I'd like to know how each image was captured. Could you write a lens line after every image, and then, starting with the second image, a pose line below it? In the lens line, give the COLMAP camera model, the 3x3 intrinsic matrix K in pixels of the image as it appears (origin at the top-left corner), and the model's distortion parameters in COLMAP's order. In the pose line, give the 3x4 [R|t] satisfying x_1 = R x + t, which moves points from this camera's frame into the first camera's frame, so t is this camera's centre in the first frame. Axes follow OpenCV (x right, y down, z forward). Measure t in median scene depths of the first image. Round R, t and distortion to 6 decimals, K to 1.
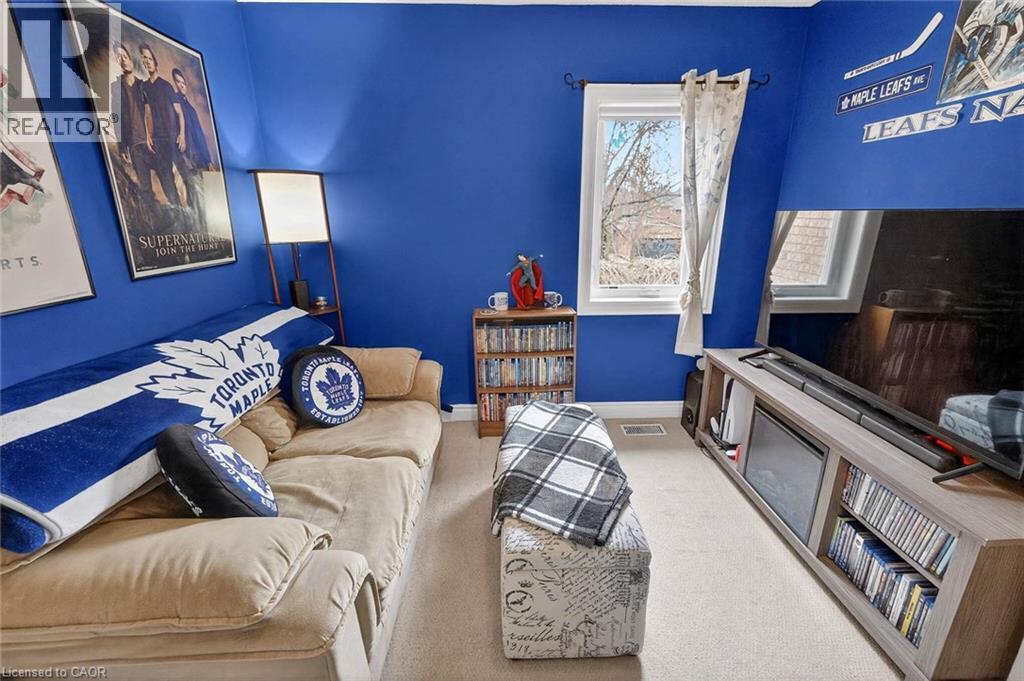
lens RADIAL K [[408.1, 0, 514.4], [0, 408.1, 333.9], [0, 0, 1]] dist [-0.002481, 0.001274]
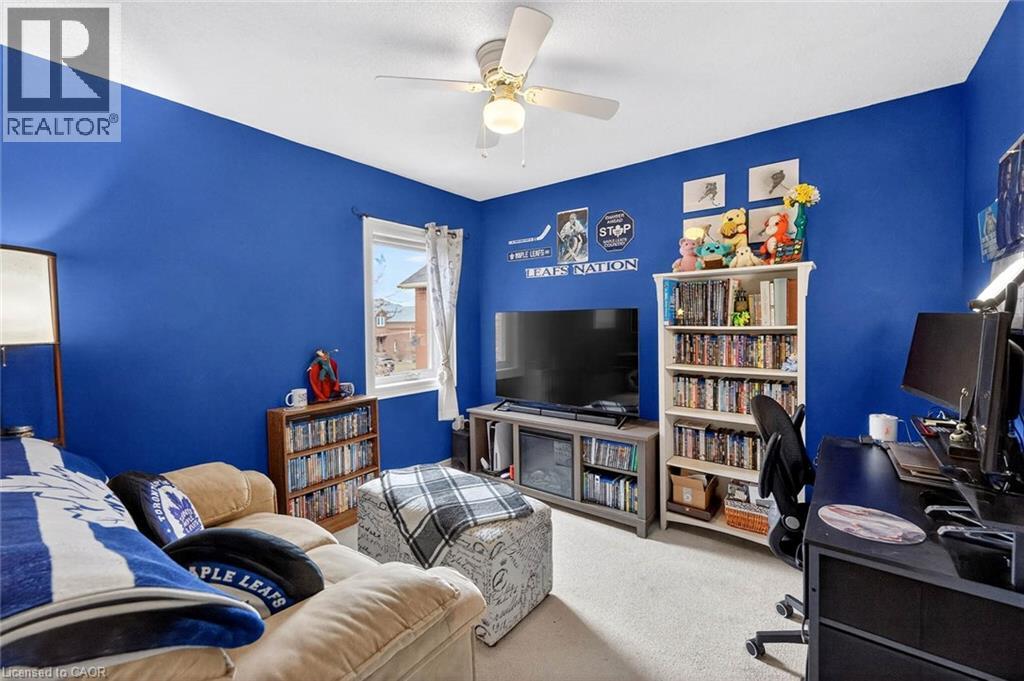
lens RADIAL K [[408.1, 0, 514.1], [0, 408.1, 338.4], [0, 0, 1]] dist [-0.002481, 0.001274]
pose [[0.650765, -0.029573, 0.758703, -0.519159], [0.220387, 0.963579, -0.151475, 0.055691], [-0.726591, 0.265783, 0.633581, -0.052874]]
